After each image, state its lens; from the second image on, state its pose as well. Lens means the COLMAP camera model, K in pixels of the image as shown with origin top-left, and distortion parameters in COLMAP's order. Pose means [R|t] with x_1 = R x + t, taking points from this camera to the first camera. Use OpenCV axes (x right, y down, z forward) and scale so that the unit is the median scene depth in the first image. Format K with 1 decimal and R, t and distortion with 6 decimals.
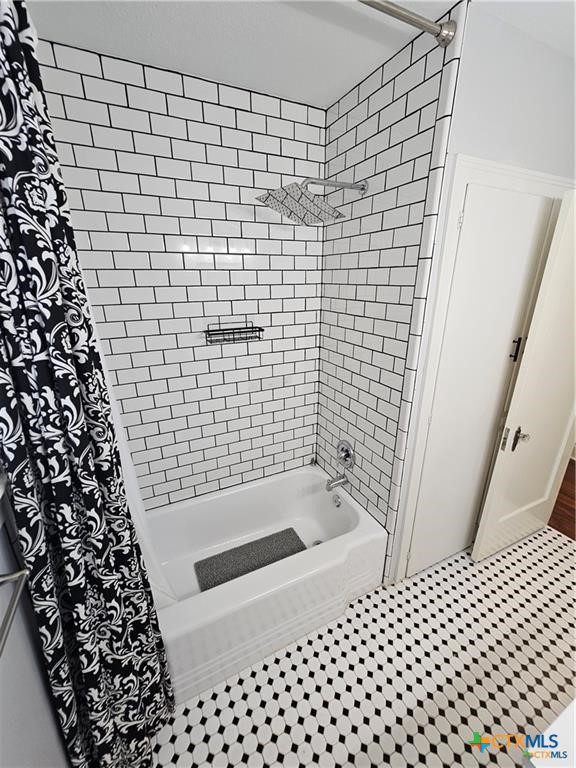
lens RADIAL K [[317.0, 0, 284.7], [0, 317.0, 386.6], [0, 0, 1]] dist [-0.002385, 0.000454]
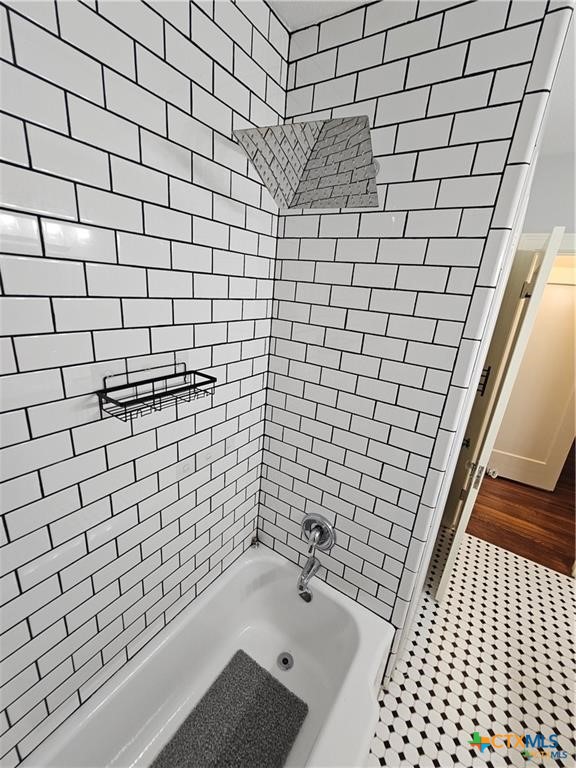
lens RADIAL K [[317.0, 0, 287.0], [0, 317.0, 386.7], [0, 0, 1]] dist [-0.002385, 0.000454]
pose [[0.857304, -0.083761, 0.507951, -0.236596], [0.082928, 0.996259, 0.024319, -0.162343], [-0.508088, 0.021275, 0.861043, 0.427807]]
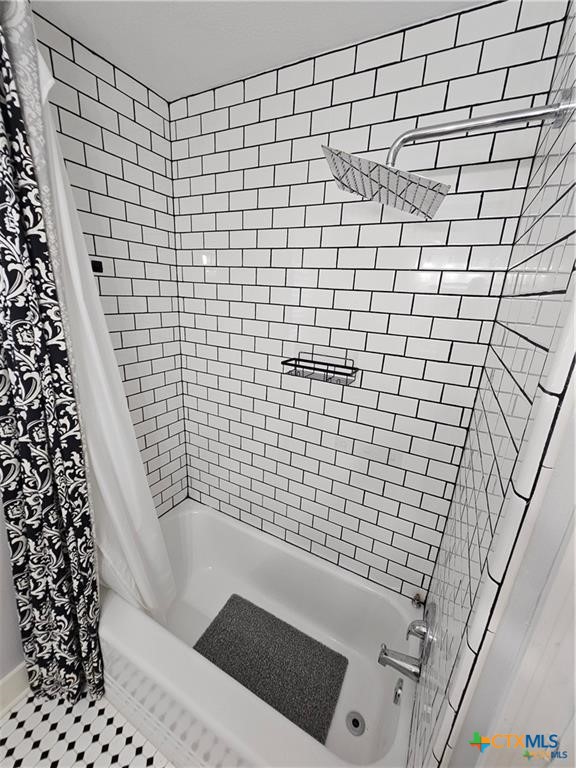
lens RADIAL K [[317.0, 0, 284.4], [0, 317.0, 385.2], [0, 0, 1]] dist [-0.002385, 0.000454]
pose [[0.582572, 0.270326, -0.766508, 0.379253], [-0.316236, 0.944148, 0.092625, -0.169189], [0.748735, 0.188437, 0.635521, 0.433027]]
